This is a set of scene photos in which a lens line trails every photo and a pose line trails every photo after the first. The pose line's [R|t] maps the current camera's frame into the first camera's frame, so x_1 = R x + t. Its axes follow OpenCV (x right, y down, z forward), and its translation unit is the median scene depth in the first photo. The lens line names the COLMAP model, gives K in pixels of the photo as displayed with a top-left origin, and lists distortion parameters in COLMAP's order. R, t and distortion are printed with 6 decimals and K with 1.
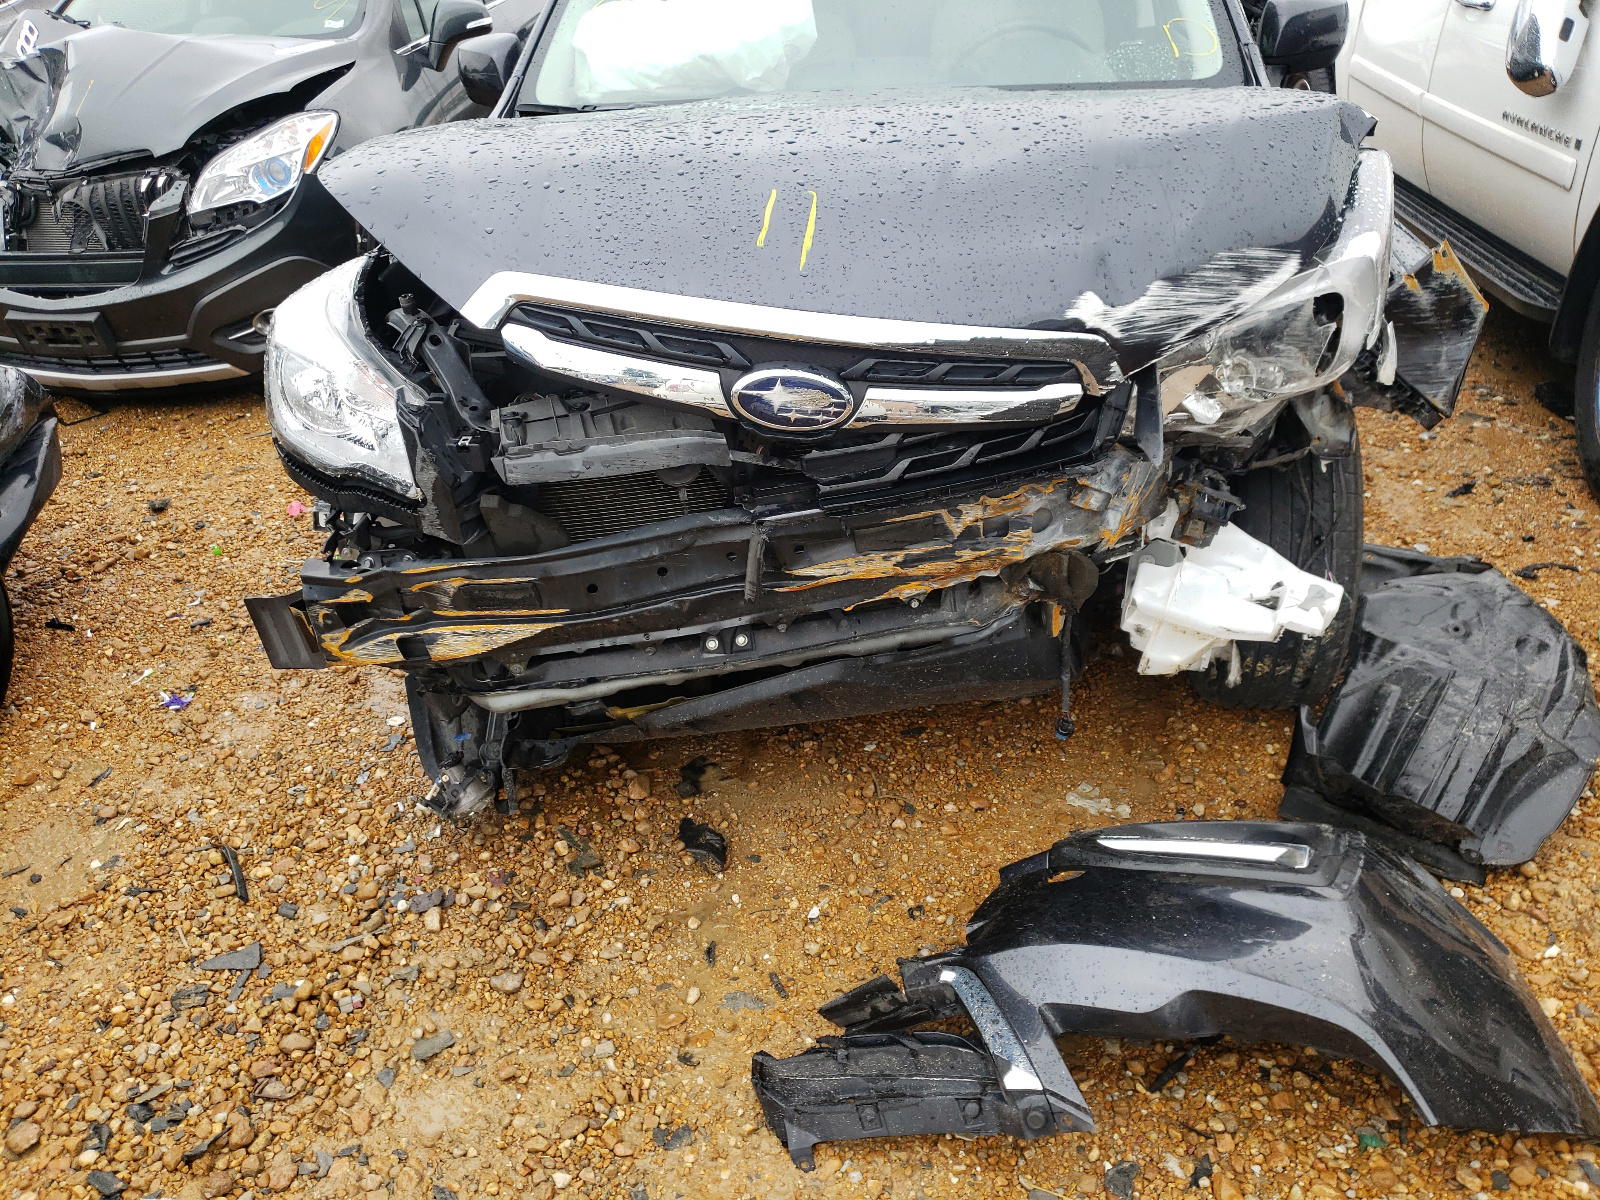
lens RADIAL K [[1221.0, 0, 800.0], [0, 1221.0, 600.0], [0, 0, 1]] dist [0.018478, 0.011564]
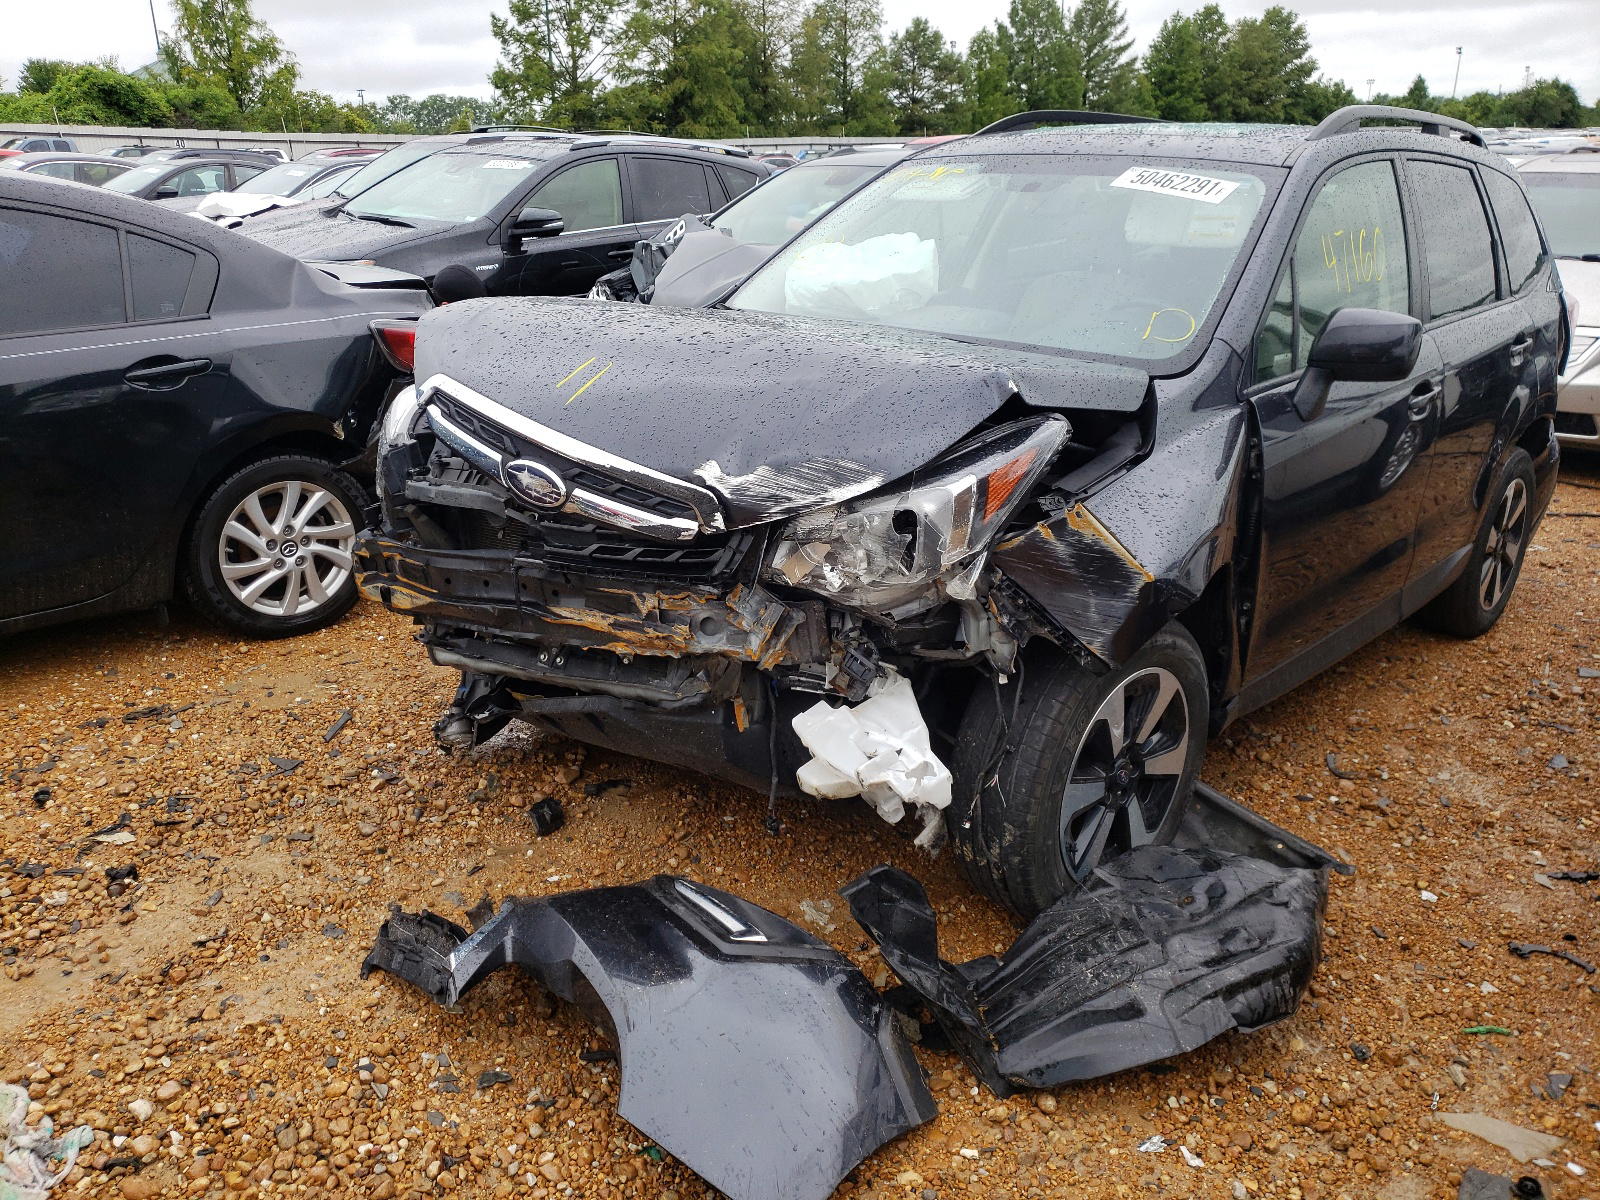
lens RADIAL K [[1229.7, 0, 807.5], [0, 1229.7, 619.1], [0, 0, 1]] dist [0.020291, 0.006367]
pose [[0.803211, 0.273875, -0.529003, 0.996011], [-0.353017, 0.934150, -0.052375, -0.041177], [0.479824, 0.228815, 0.847002, -0.081158]]
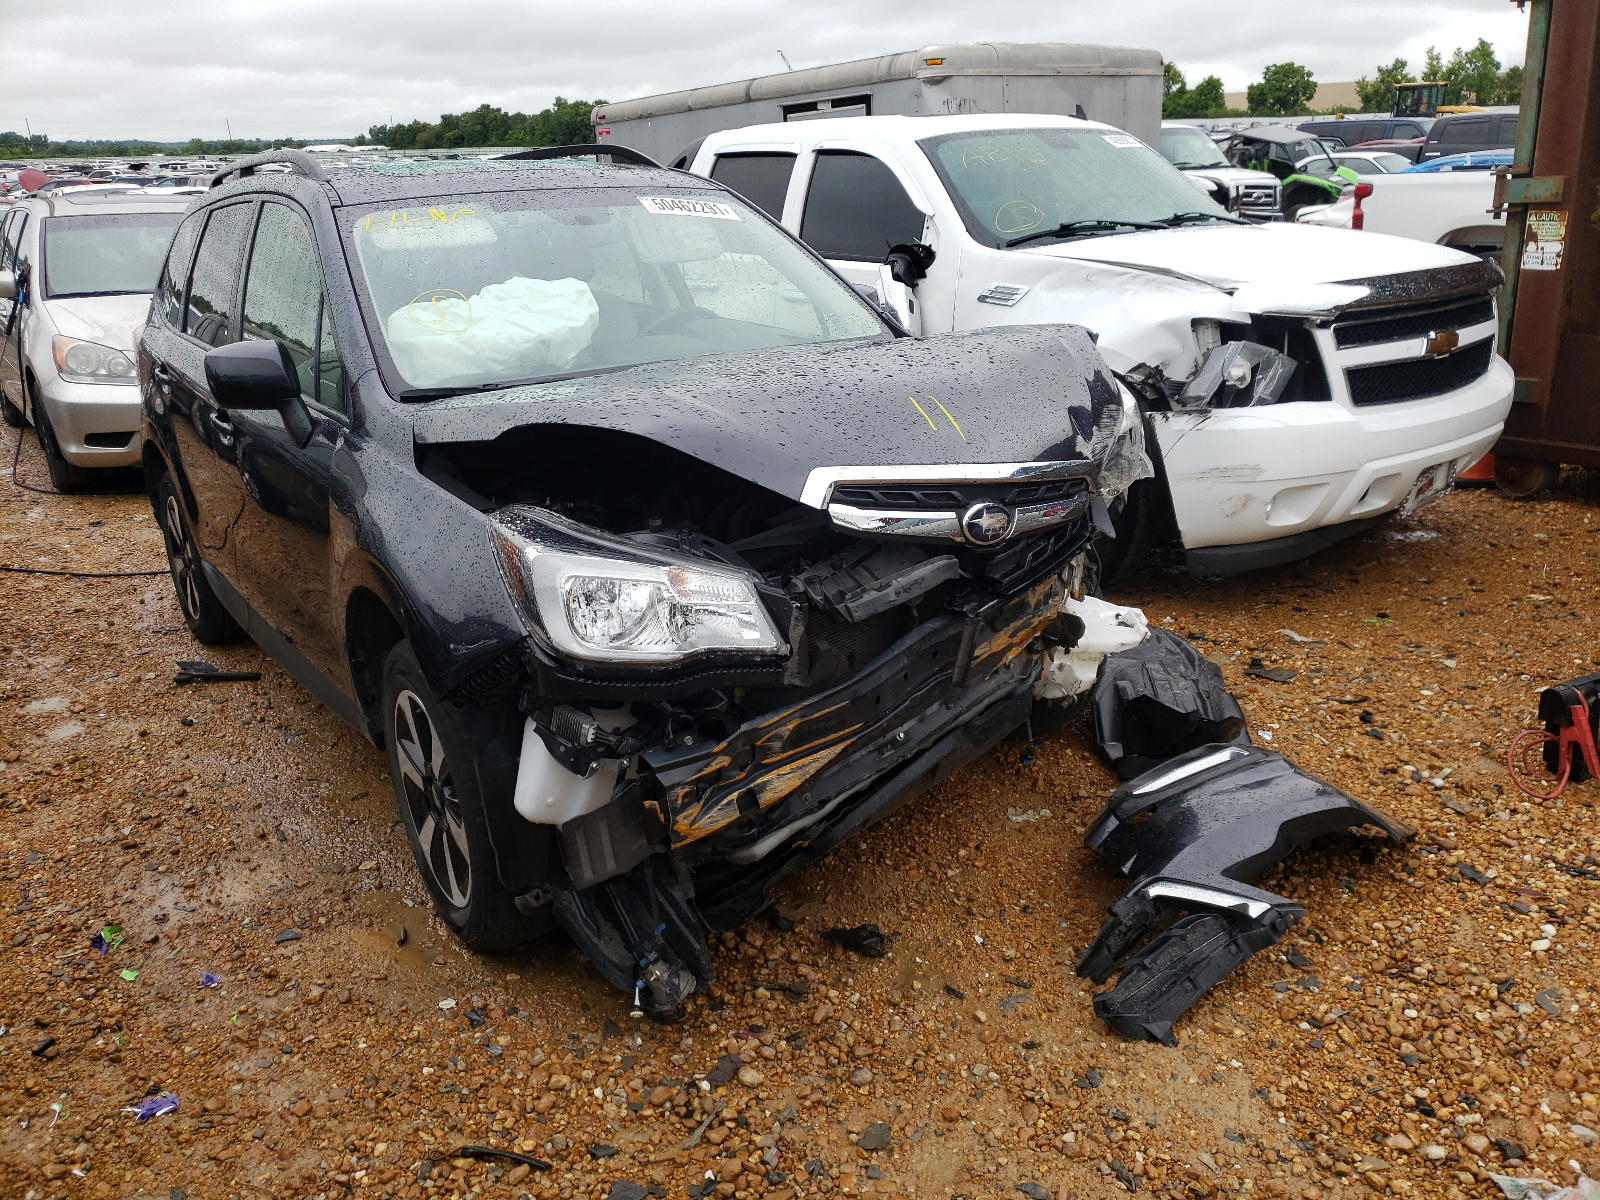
lens RADIAL K [[1221.0, 0, 800.0], [0, 1221.0, 600.0], [0, 0, 1]] dist [0.018478, 0.011564]
pose [[0.745739, -0.195974, 0.636763, -0.994605], [0.335549, 0.936169, -0.104854, -0.000814], [-0.575570, 0.291859, 0.763897, 0.041070]]
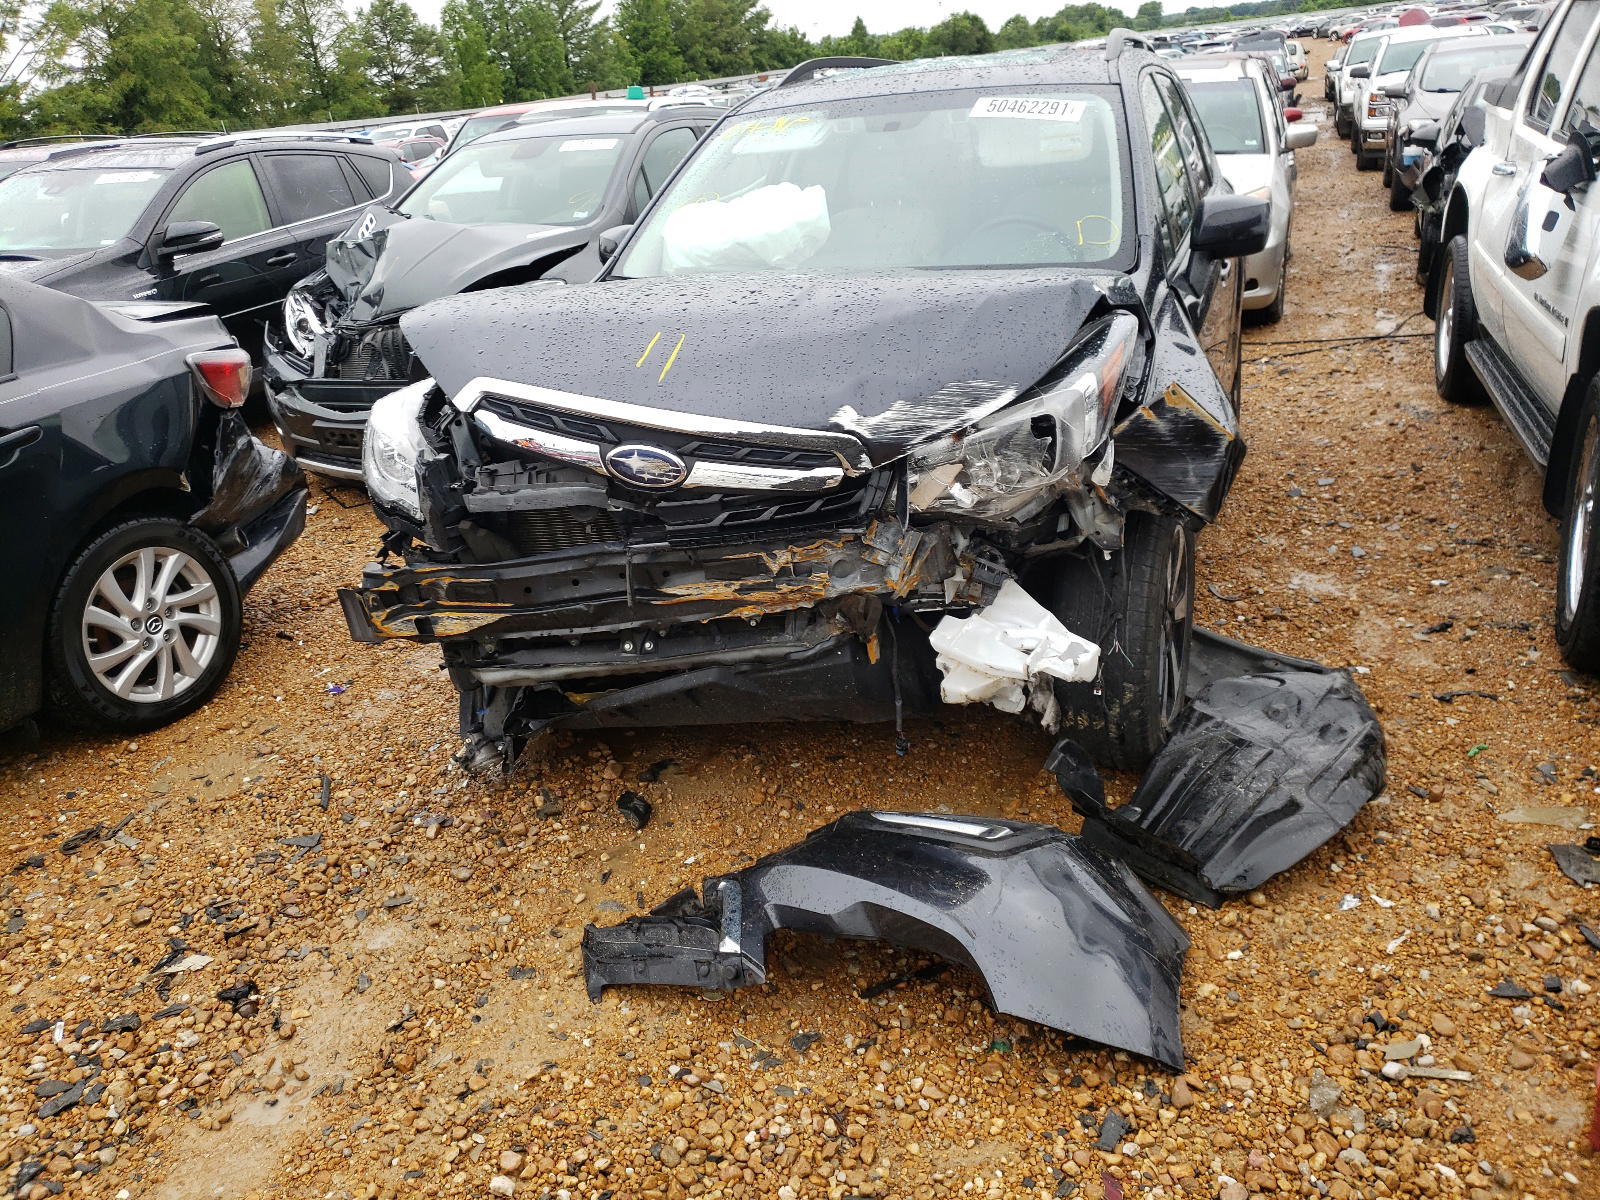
lens RADIAL K [[1221.0, 0, 800.0], [0, 1221.0, 600.0], [0, 0, 1]] dist [0.018478, 0.011564]
pose [[0.967793, 0.075169, -0.240263, 0.486909], [-0.104819, 0.988039, -0.113099, 0.130738], [0.228887, 0.134640, 0.964097, -0.331367]]
